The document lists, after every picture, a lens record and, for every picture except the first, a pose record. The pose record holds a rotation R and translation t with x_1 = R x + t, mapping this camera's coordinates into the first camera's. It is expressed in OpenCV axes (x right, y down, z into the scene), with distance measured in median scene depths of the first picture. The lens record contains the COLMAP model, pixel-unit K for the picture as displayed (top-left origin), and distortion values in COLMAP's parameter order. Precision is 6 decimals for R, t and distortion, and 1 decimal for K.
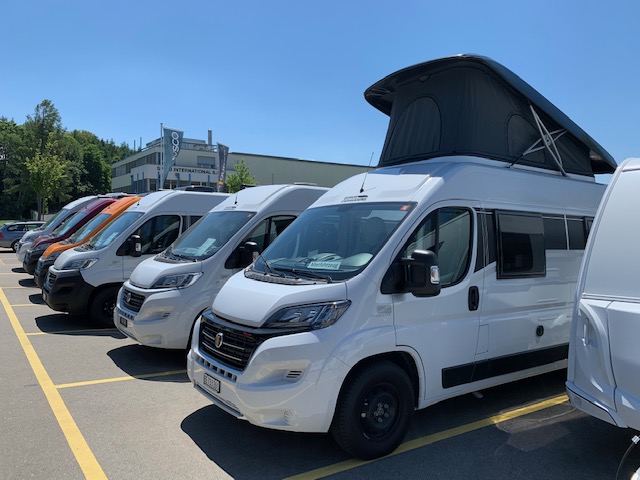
lens RADIAL K [[504.2, 0, 320.0], [0, 504.2, 240.0], [0, 0, 1]] dist [0.008966, 0.004888]
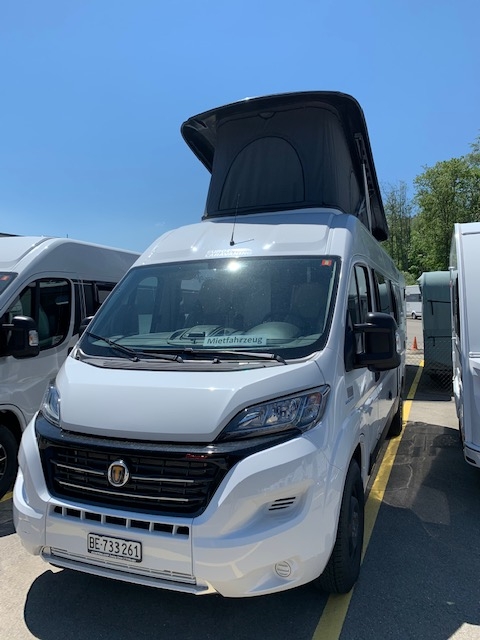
lens RADIAL K [[504.2, 0, 240.0], [0, 504.2, 320.0], [0, 0, 1]] dist [0.008966, 0.004888]
pose [[0.836615, -0.037739, 0.546490, -0.378638], [0.030128, 0.999284, 0.022885, 0.003725], [-0.546962, -0.002681, 0.837153, 0.386269]]
